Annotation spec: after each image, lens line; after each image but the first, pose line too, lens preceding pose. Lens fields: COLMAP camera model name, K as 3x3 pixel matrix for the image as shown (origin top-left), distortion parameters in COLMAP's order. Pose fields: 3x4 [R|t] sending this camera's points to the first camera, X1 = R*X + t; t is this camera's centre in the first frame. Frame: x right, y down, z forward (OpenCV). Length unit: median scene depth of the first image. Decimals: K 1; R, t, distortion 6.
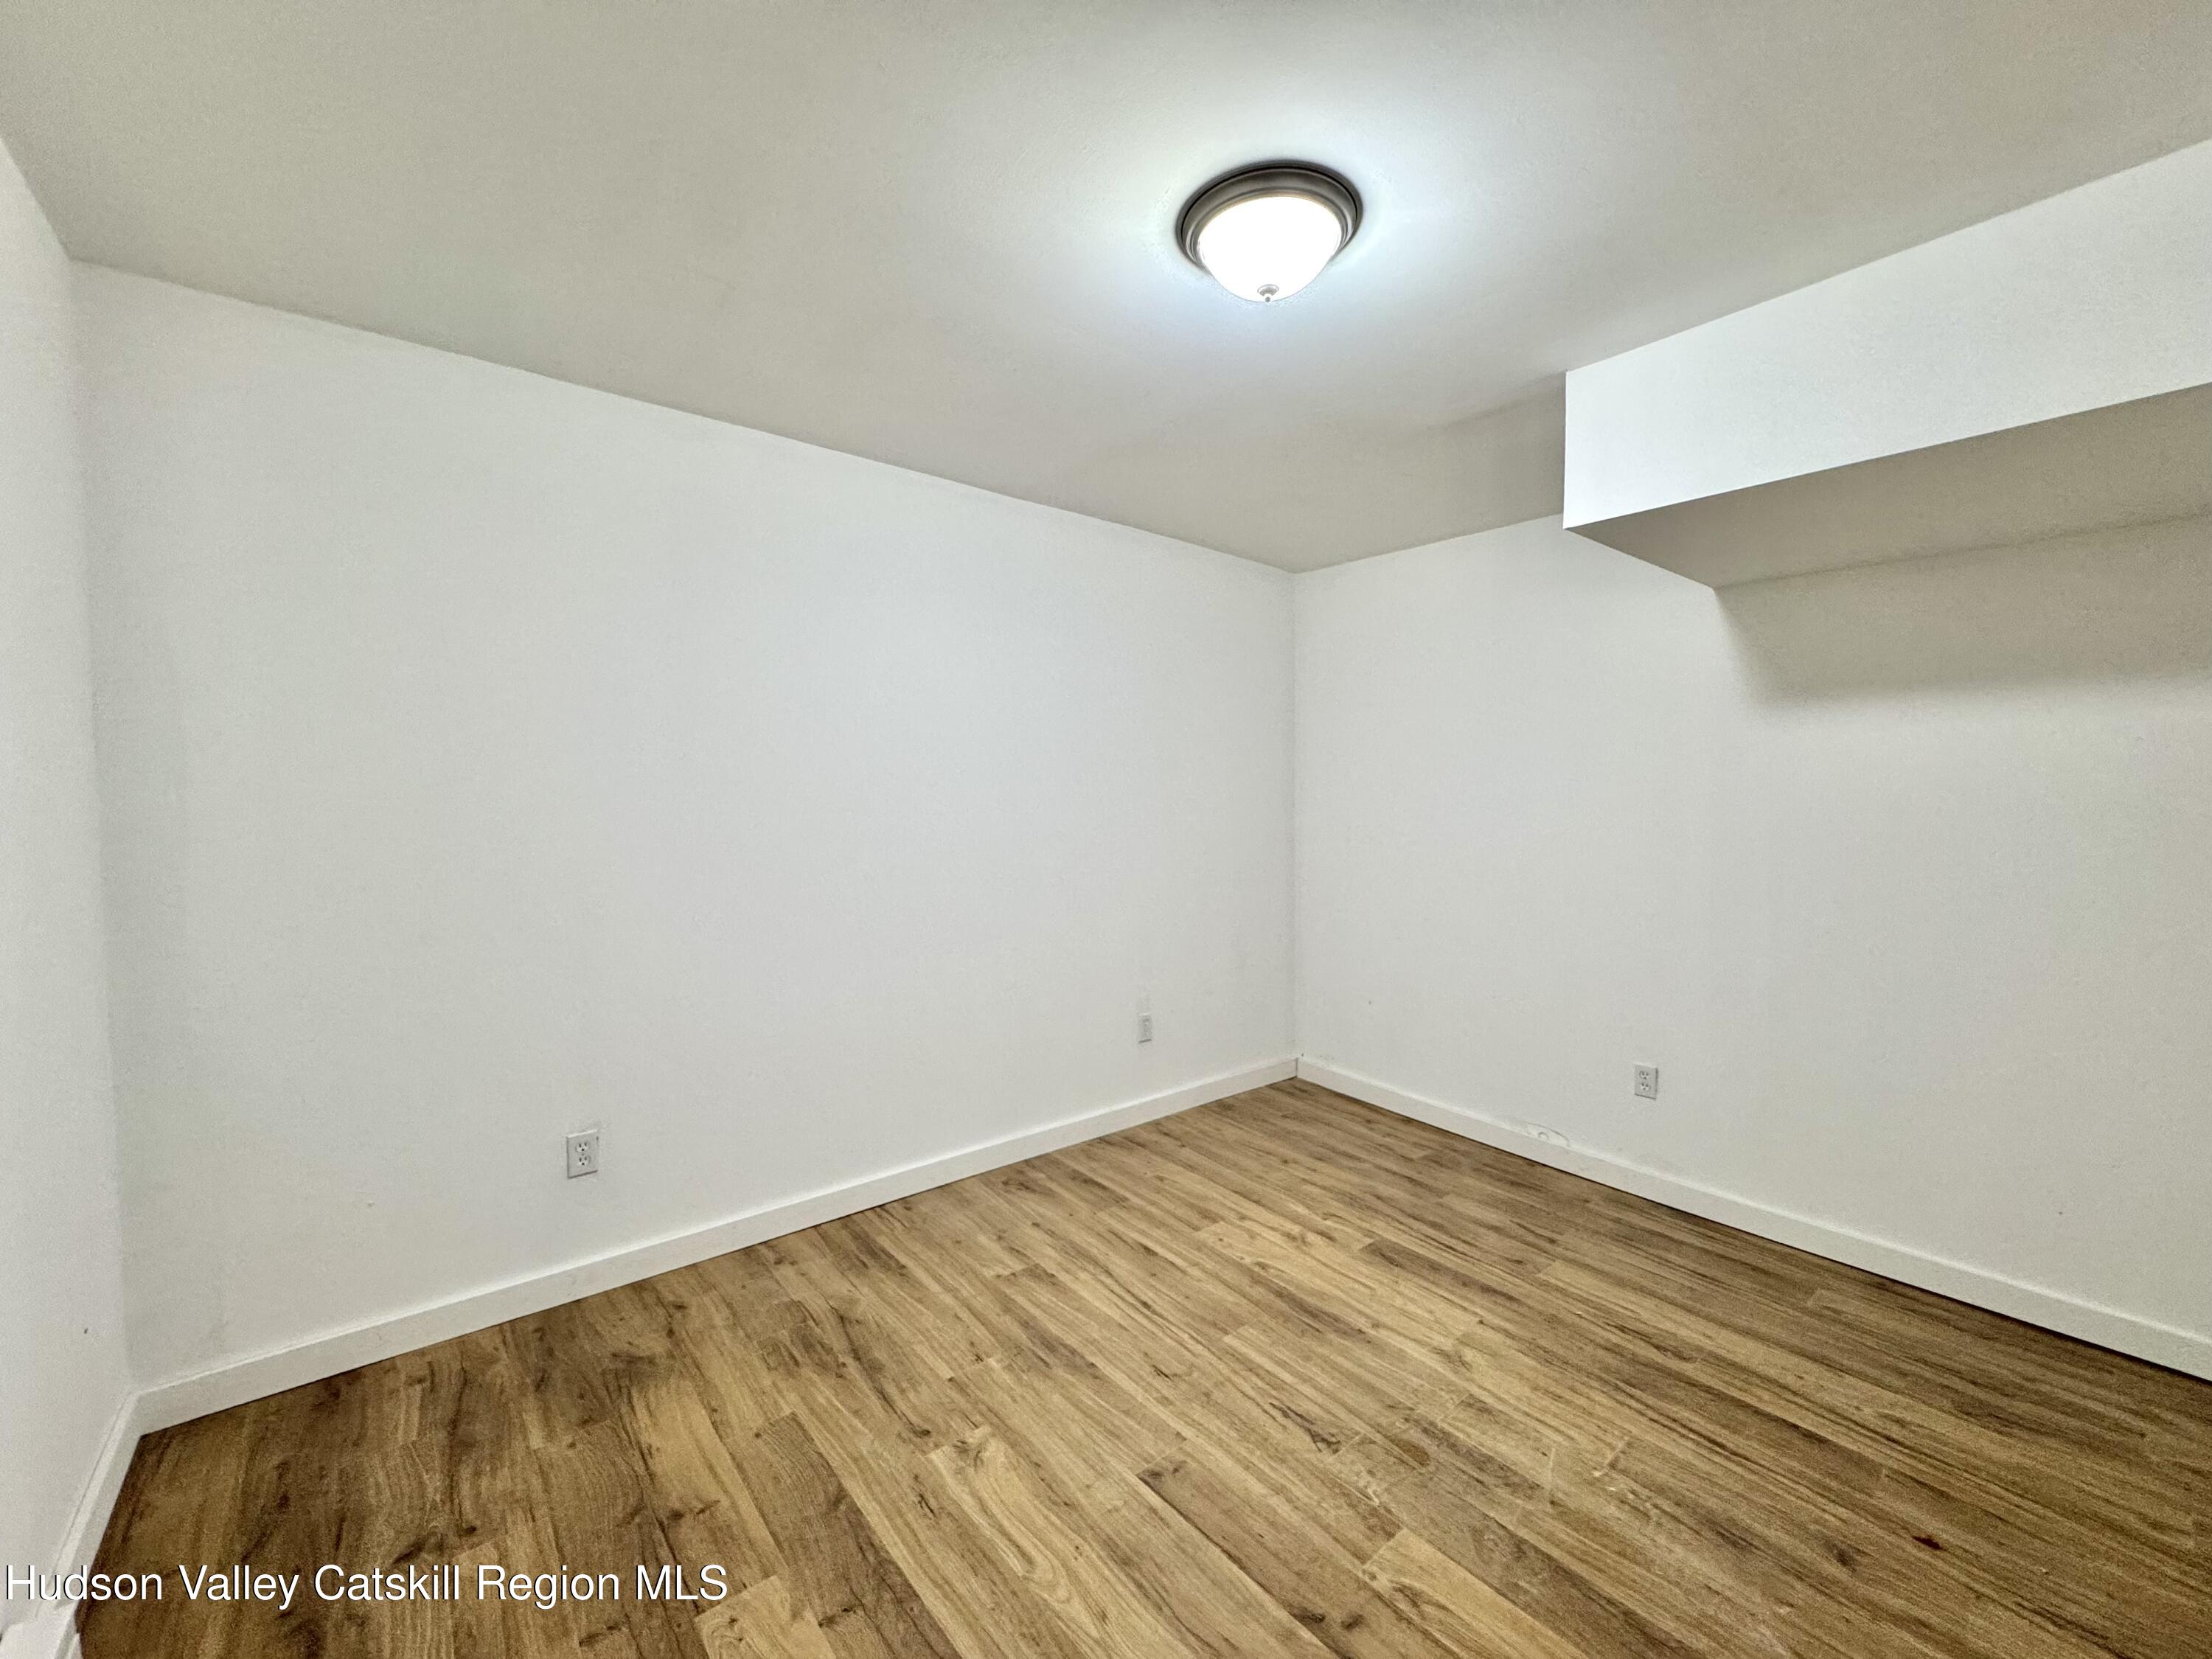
lens RADIAL K [[877.7, 0, 1106.0], [0, 877.7, 829.5], [0, 0, 1]] dist [-0.002672, 0.000455]
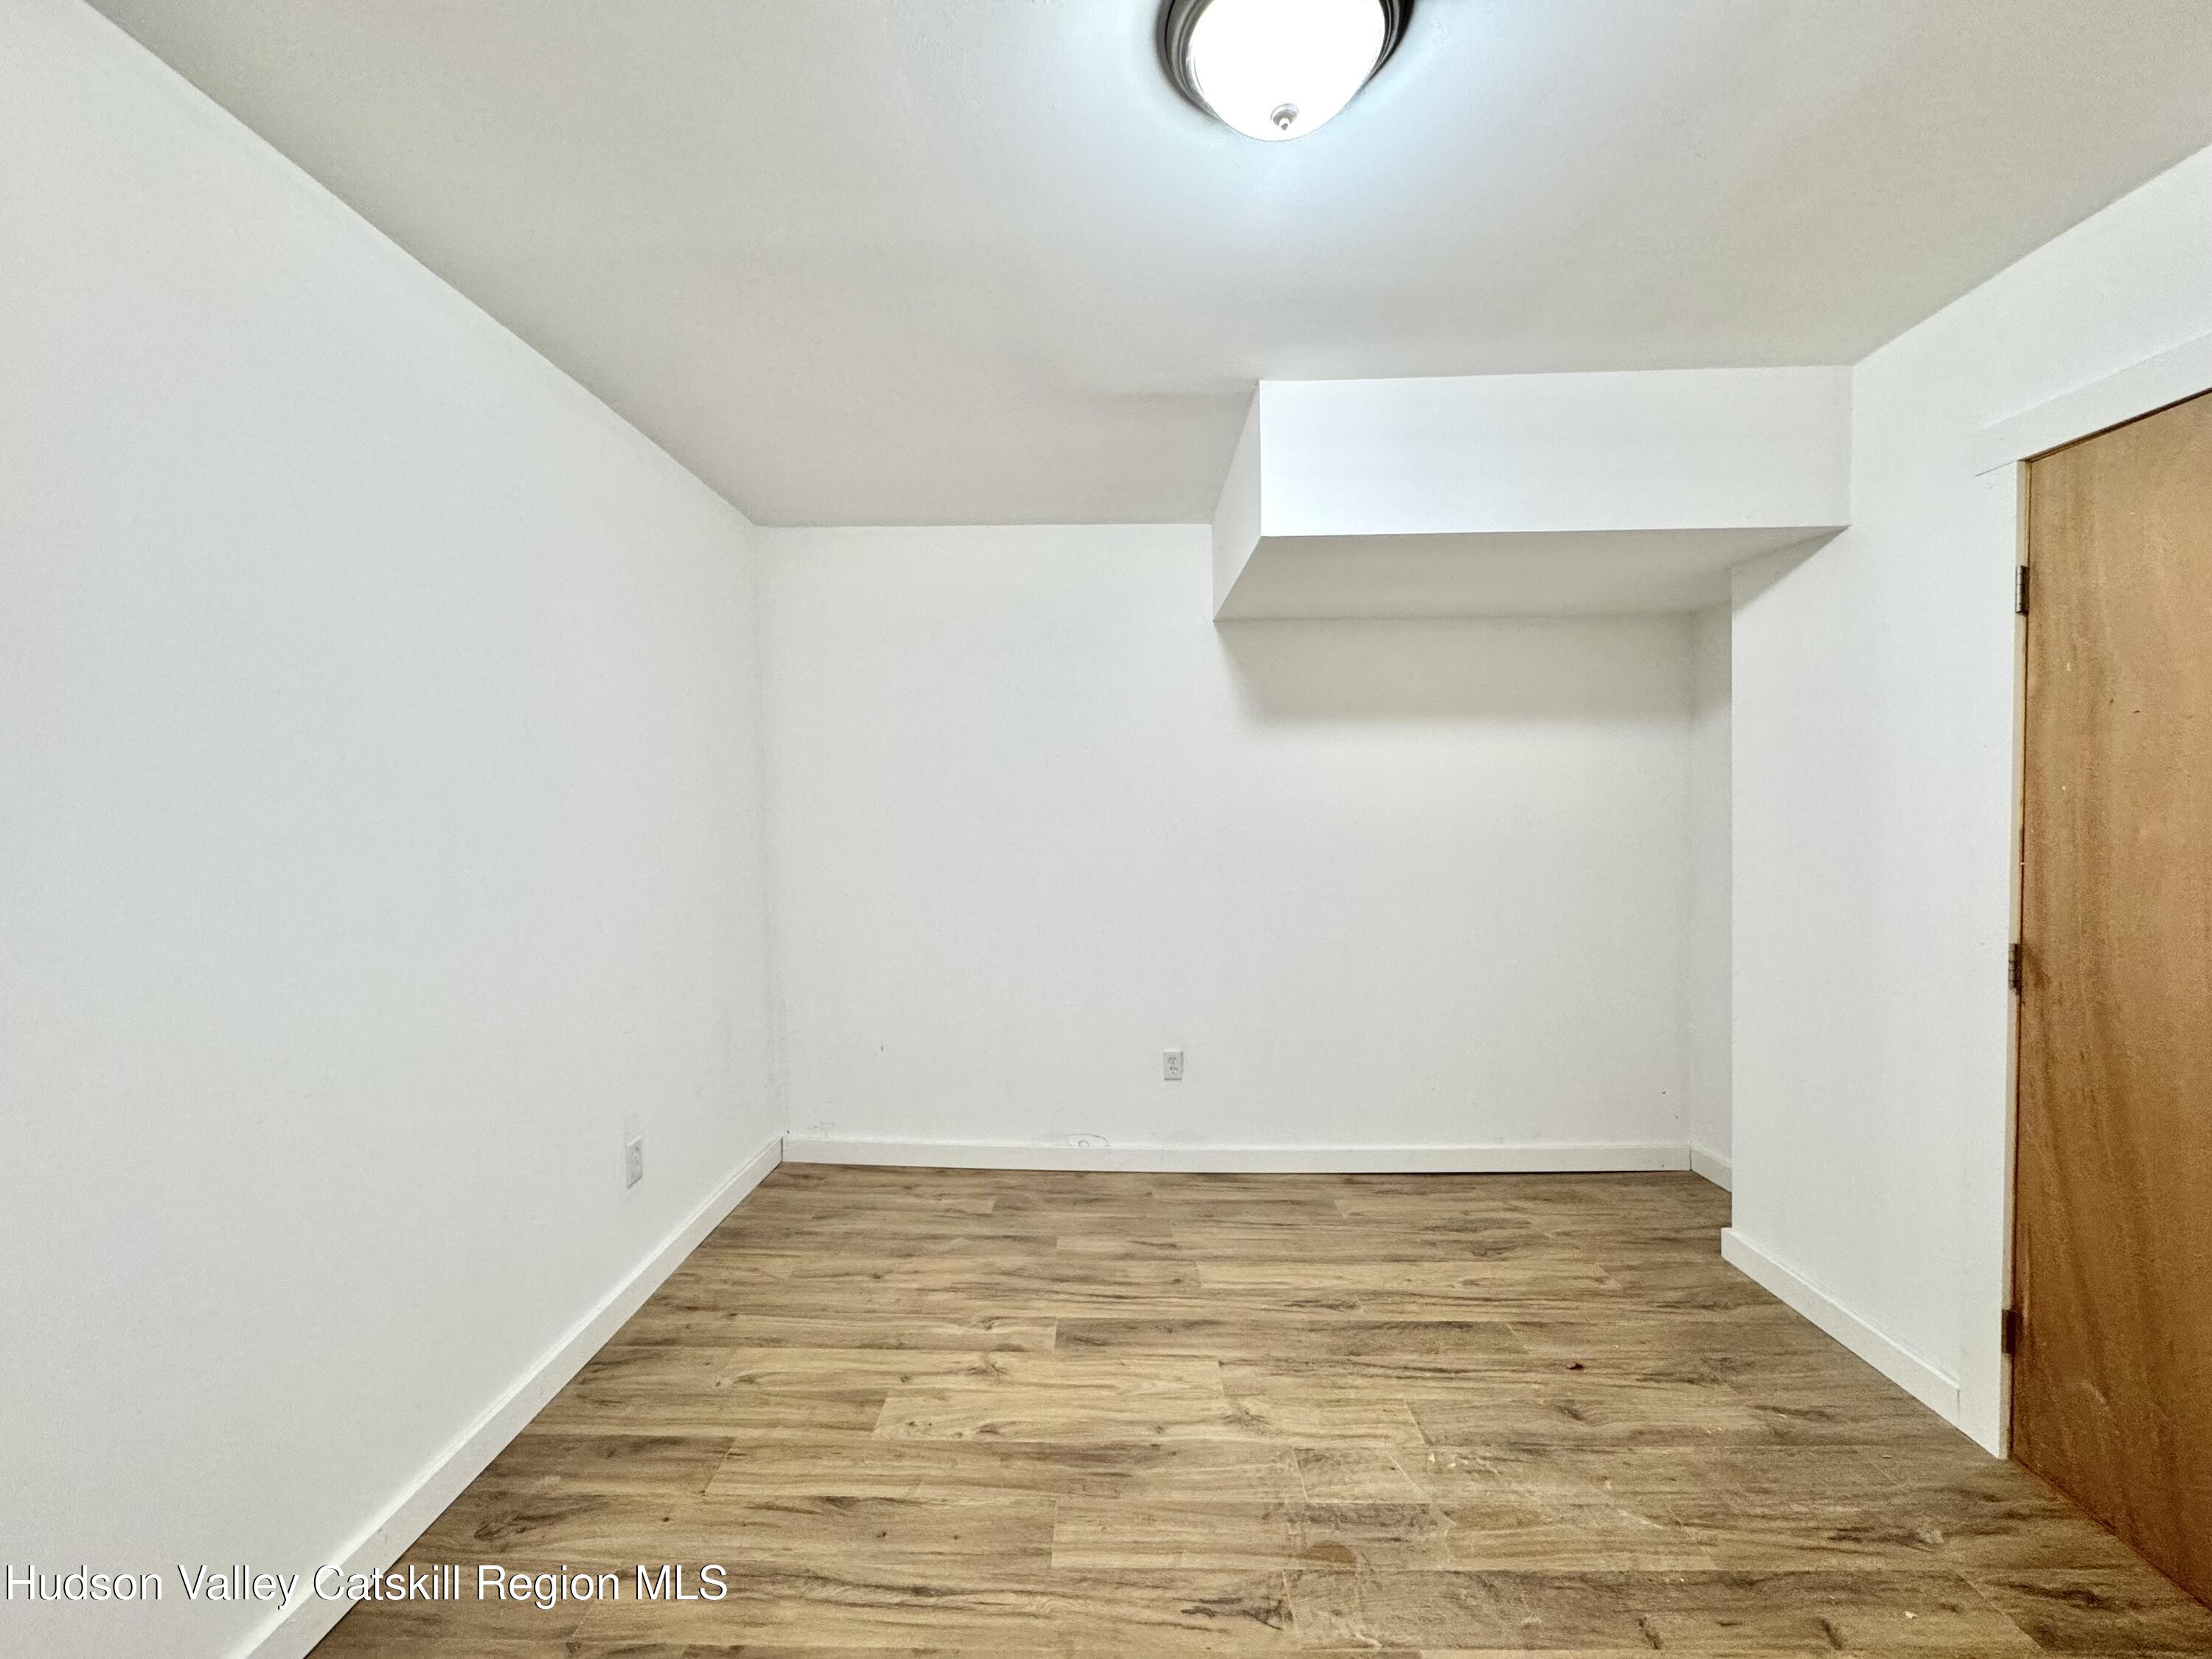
lens RADIAL K [[877.7, 0, 1106.0], [0, 877.7, 829.5], [0, 0, 1]] dist [-0.002672, 0.000455]
pose [[0.647214, -0.029545, 0.761735, -0.317791], [0.041788, 0.999121, 0.003247, -0.015379], [-0.761162, 0.029730, 0.647880, 0.426026]]
